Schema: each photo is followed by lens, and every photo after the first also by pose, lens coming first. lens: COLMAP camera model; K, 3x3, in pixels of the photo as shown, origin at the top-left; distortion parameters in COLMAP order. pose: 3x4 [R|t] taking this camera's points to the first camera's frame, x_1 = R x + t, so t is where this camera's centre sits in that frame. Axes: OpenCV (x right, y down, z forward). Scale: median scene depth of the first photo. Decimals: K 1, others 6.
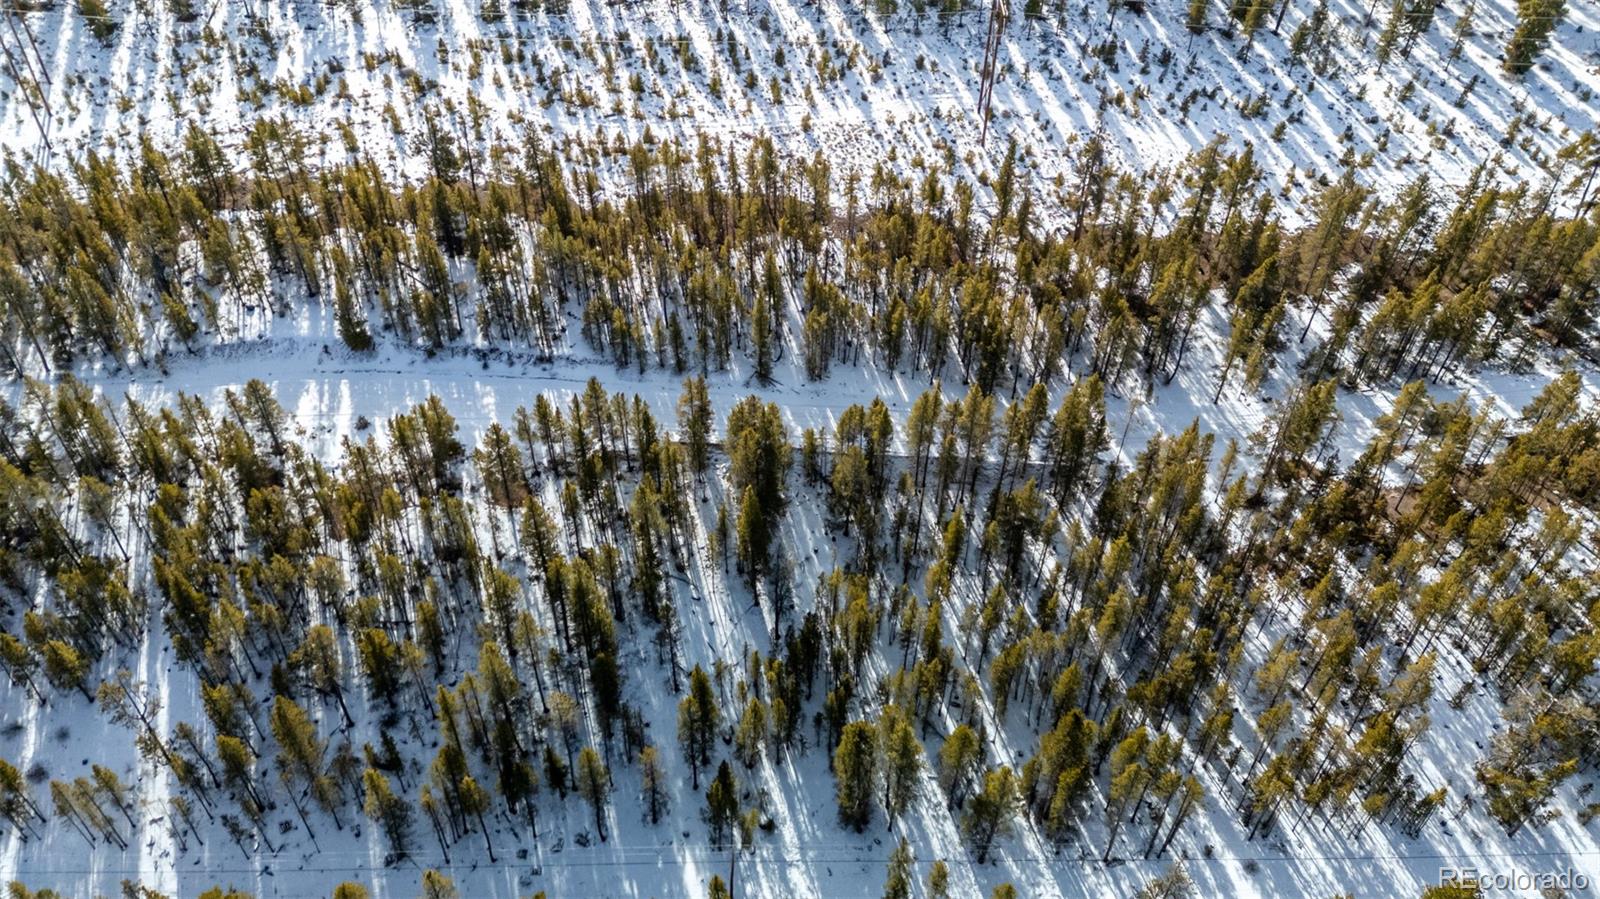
lens RADIAL K [[1163.8, 0, 797.2], [0, 1163.8, 461.3], [0, 0, 1]] dist [0.080243, -0.070787]
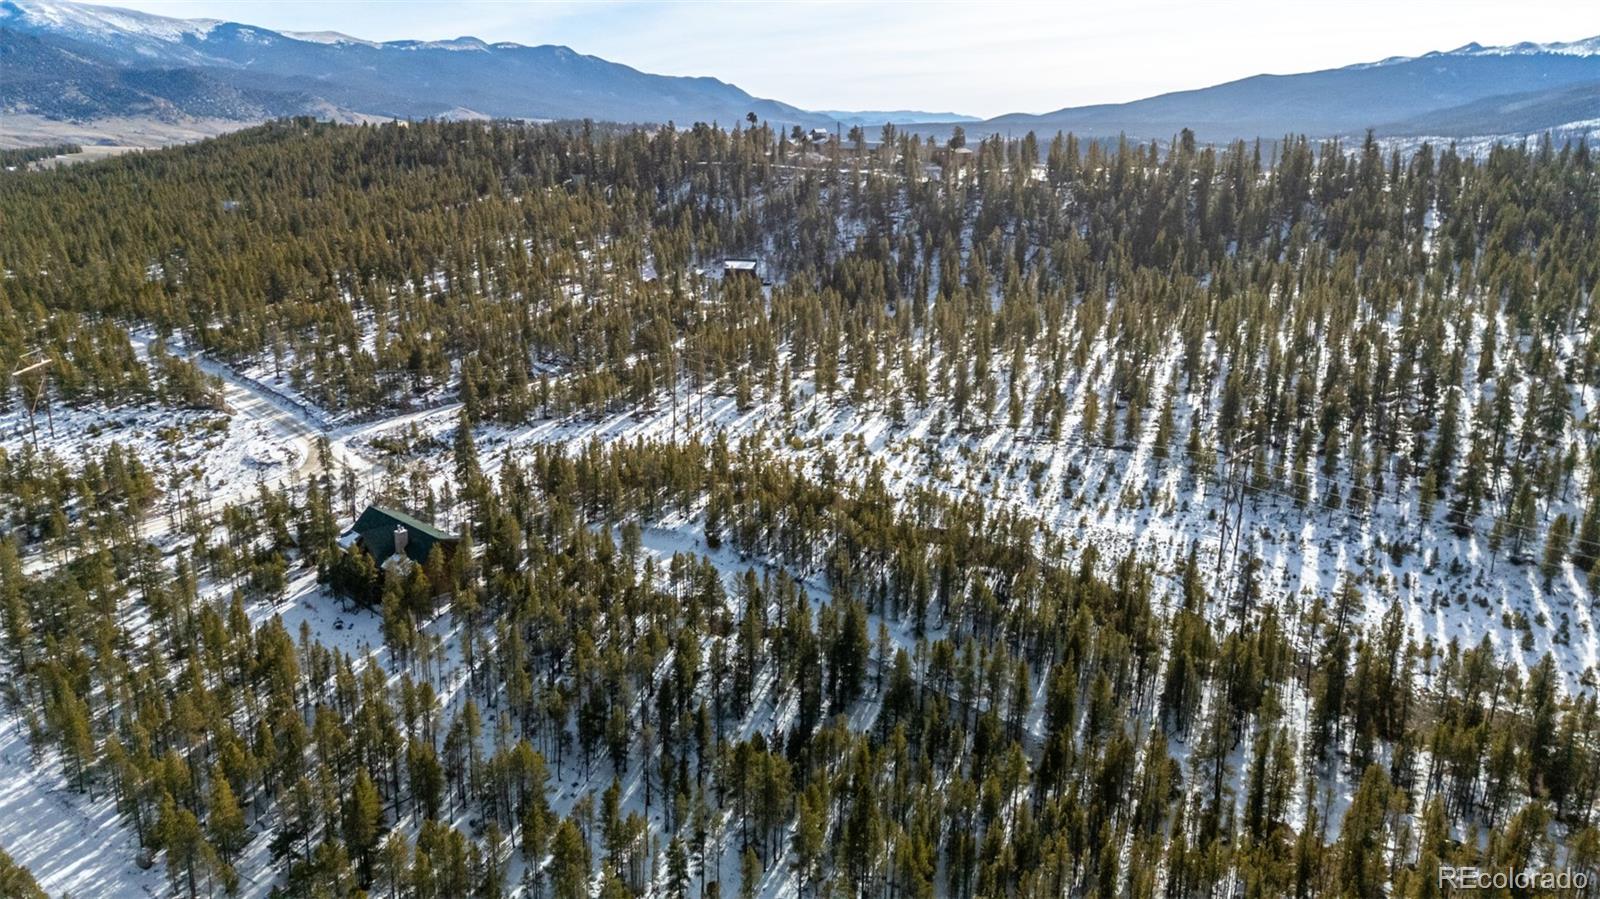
lens RADIAL K [[1163.8, 0, 798.4], [0, 1163.8, 448.4], [0, 0, 1]] dist [0.080243, -0.070787]
pose [[0.773357, 0.170304, -0.610668, 0.529103], [-0.439708, 0.837993, -0.323150, 0.200700], [0.456701, 0.518425, 0.722952, -0.137321]]
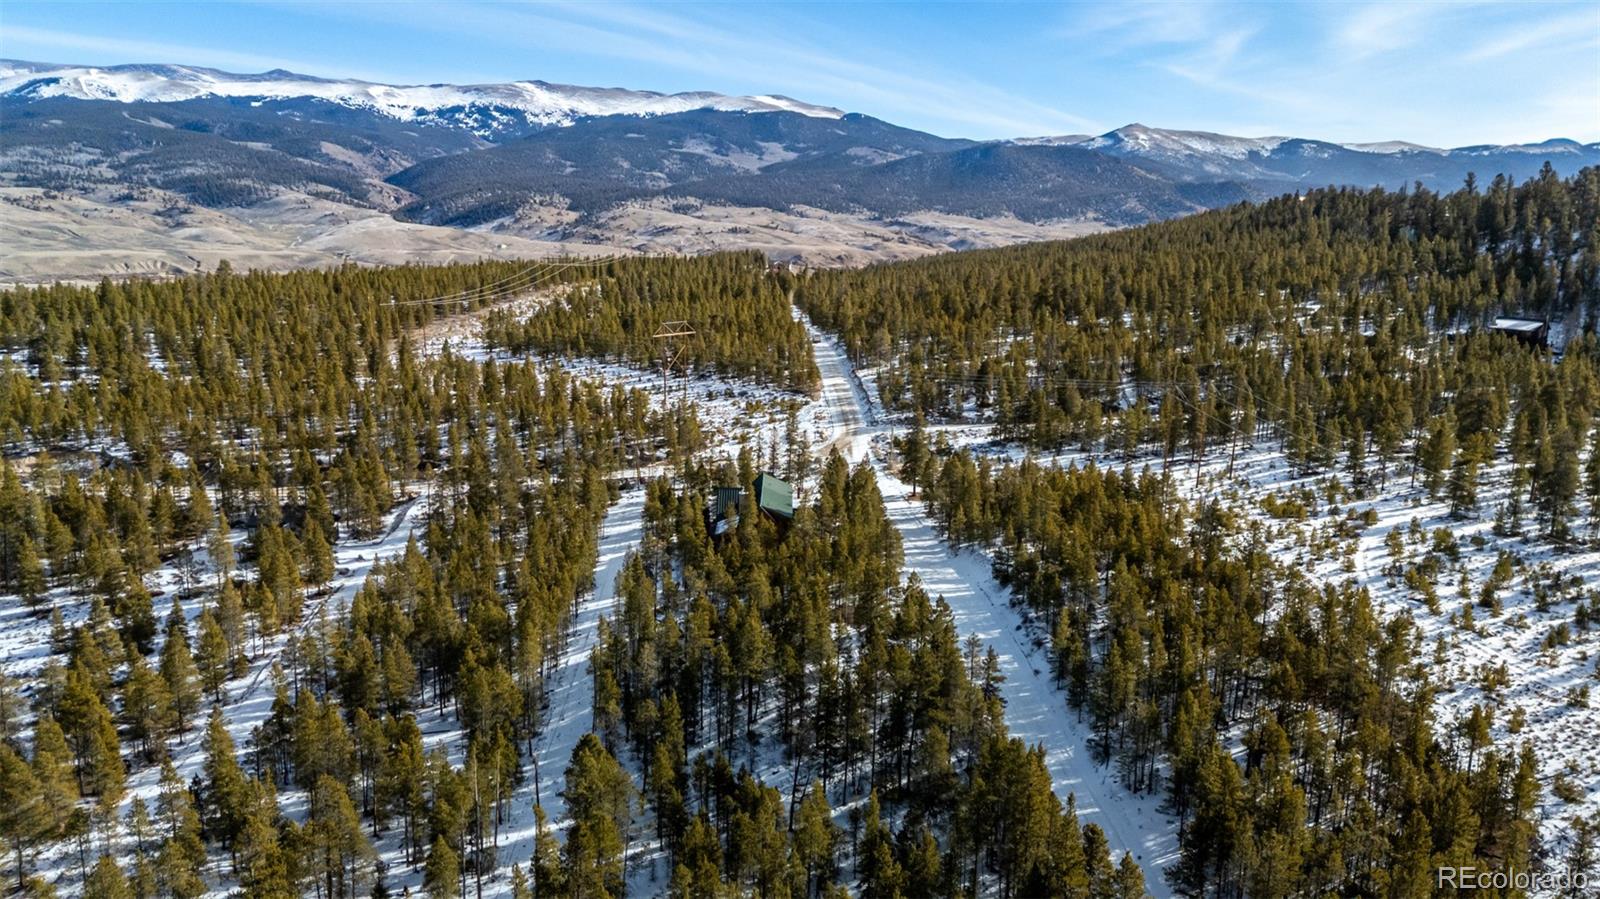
lens RADIAL K [[1163.8, 0, 797.0], [0, 1163.8, 446.7], [0, 0, 1]] dist [0.080243, -0.070787]
pose [[0.066014, 0.185780, -0.980371, 0.633081], [-0.700301, 0.708514, 0.087108, -0.121149], [0.710789, 0.680804, 0.176873, 0.409911]]
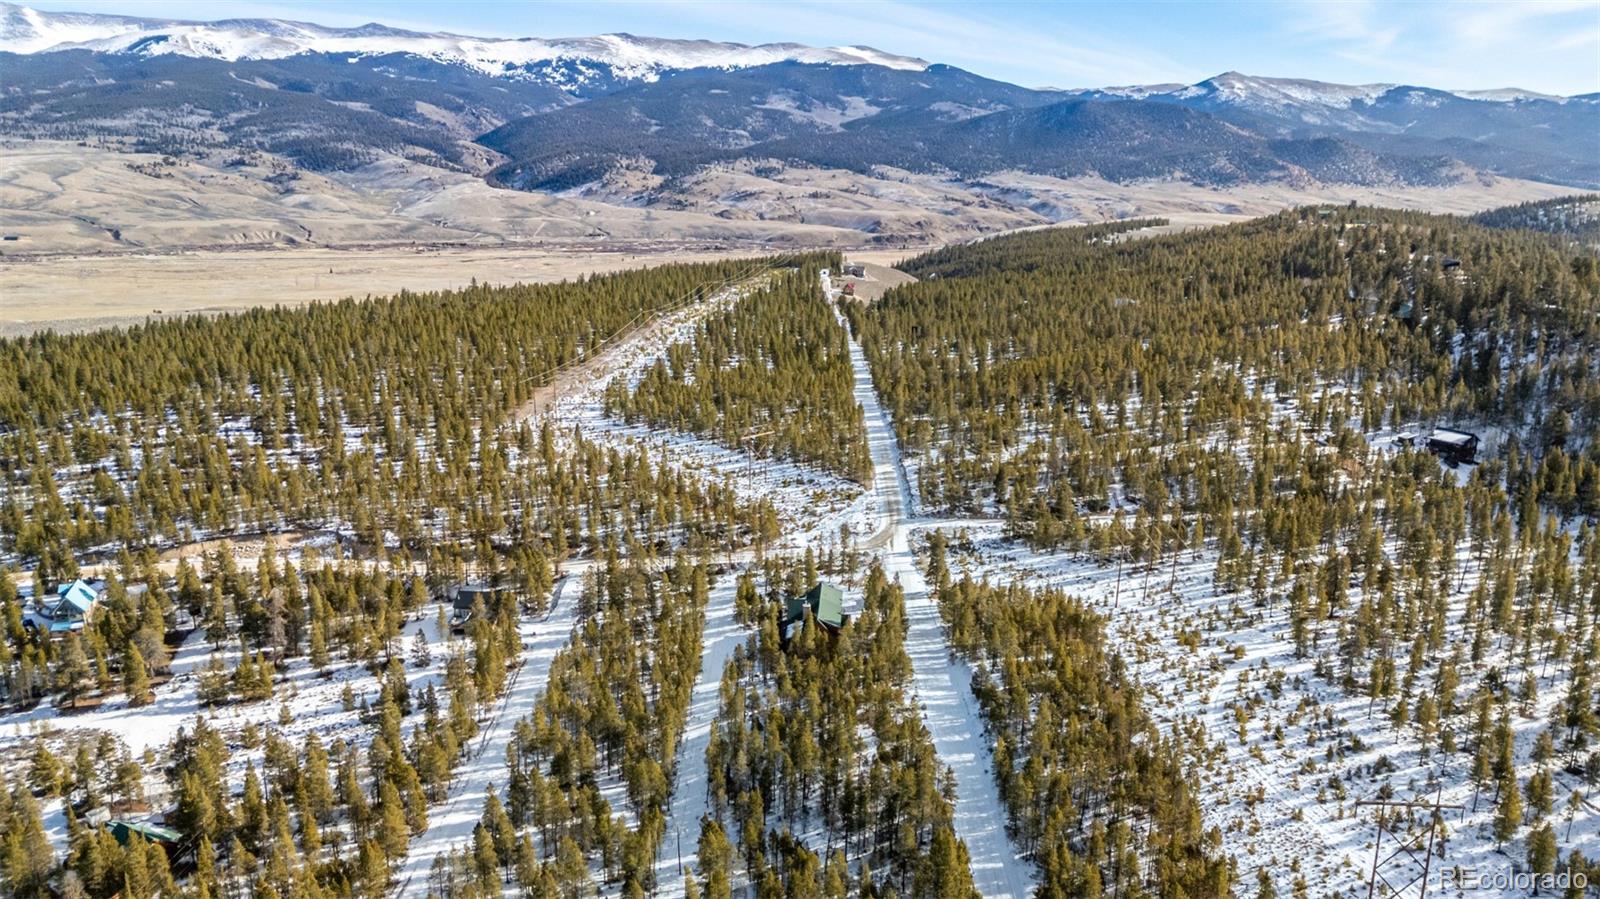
lens RADIAL K [[1163.8, 0, 795.8], [0, 1163.8, 444.2], [0, 0, 1]] dist [0.080243, -0.070787]
pose [[-0.003653, 0.225724, -0.974184, 1.058071], [-0.702178, 0.693042, 0.163215, -0.372251], [0.711993, 0.684647, 0.155967, 0.179464]]
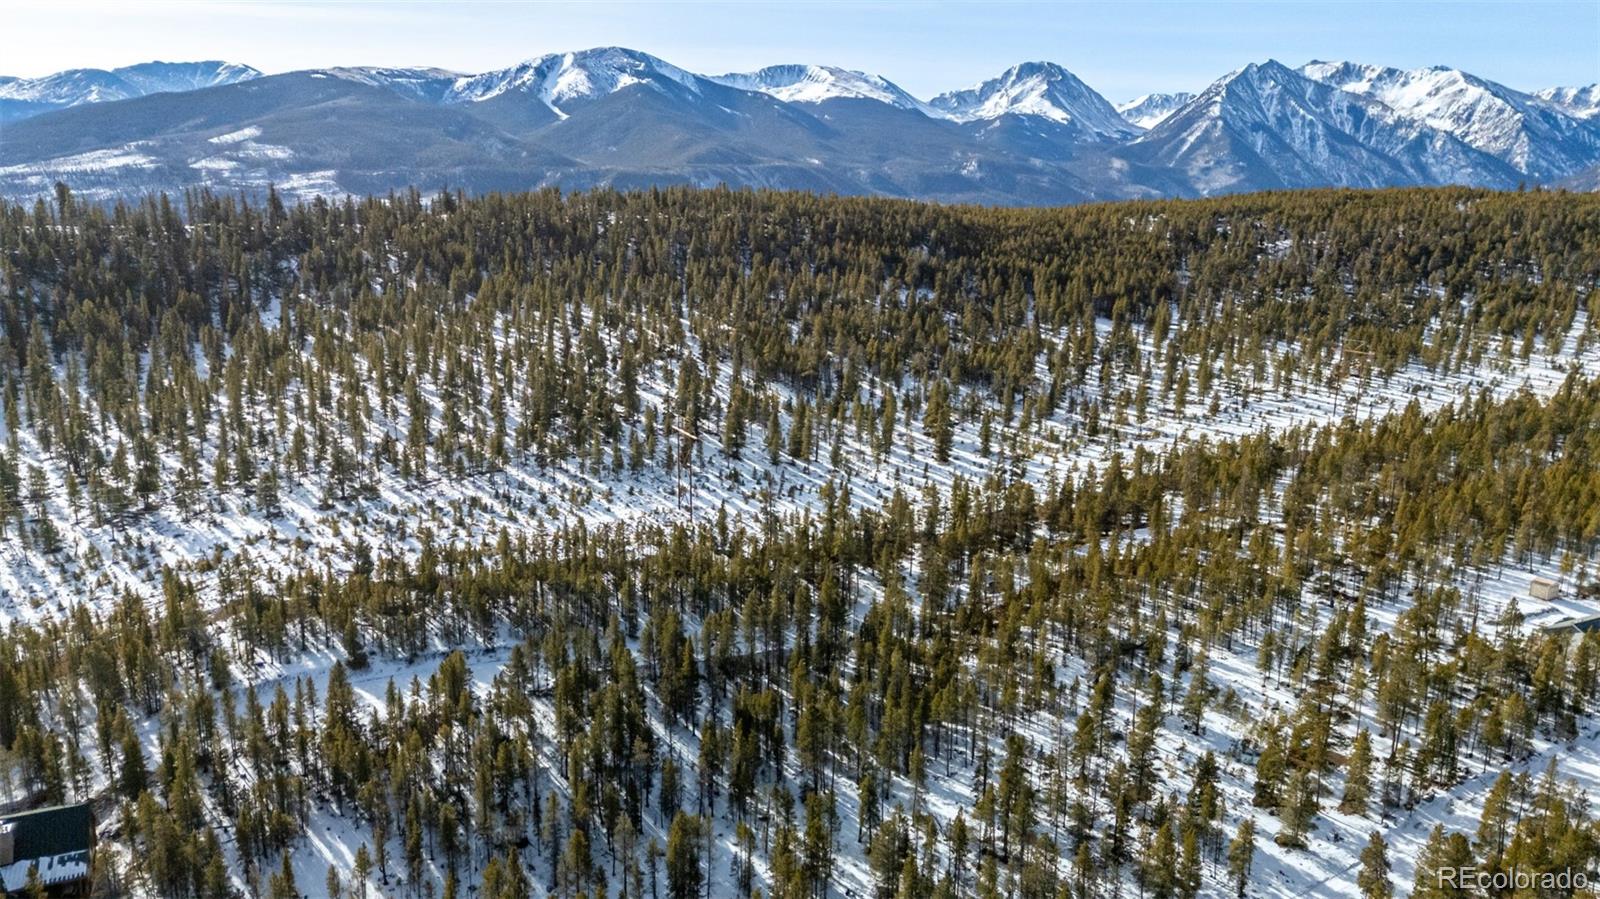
lens RADIAL K [[1163.8, 0, 792.7], [0, 1163.8, 455.5], [0, 0, 1]] dist [0.080243, -0.070787]
pose [[0.888974, -0.114531, 0.443405, -0.396727], [0.320683, 0.846898, -0.424178, 0.356284], [-0.326937, 0.519275, 0.789598, -0.329862]]
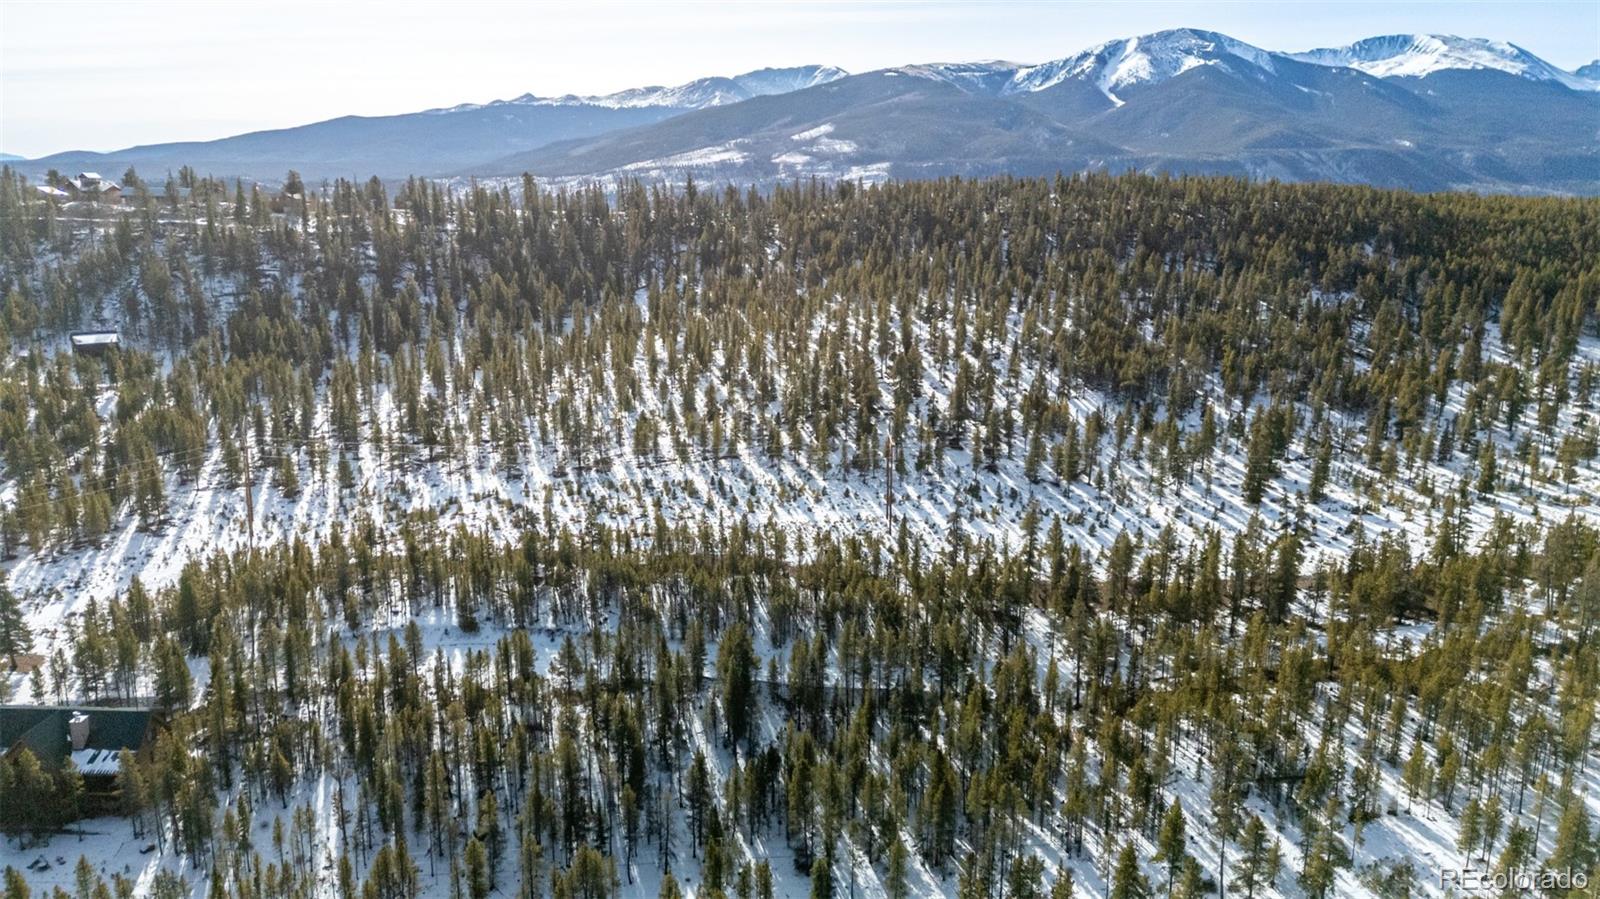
lens RADIAL K [[1163.8, 0, 795.1], [0, 1163.8, 454.7], [0, 0, 1]] dist [0.080243, -0.070787]
pose [[0.999667, -0.015893, 0.020328, 0.010039], [0.023869, 0.868842, -0.494513, 0.354303], [-0.009803, 0.494834, 0.868932, -0.312848]]
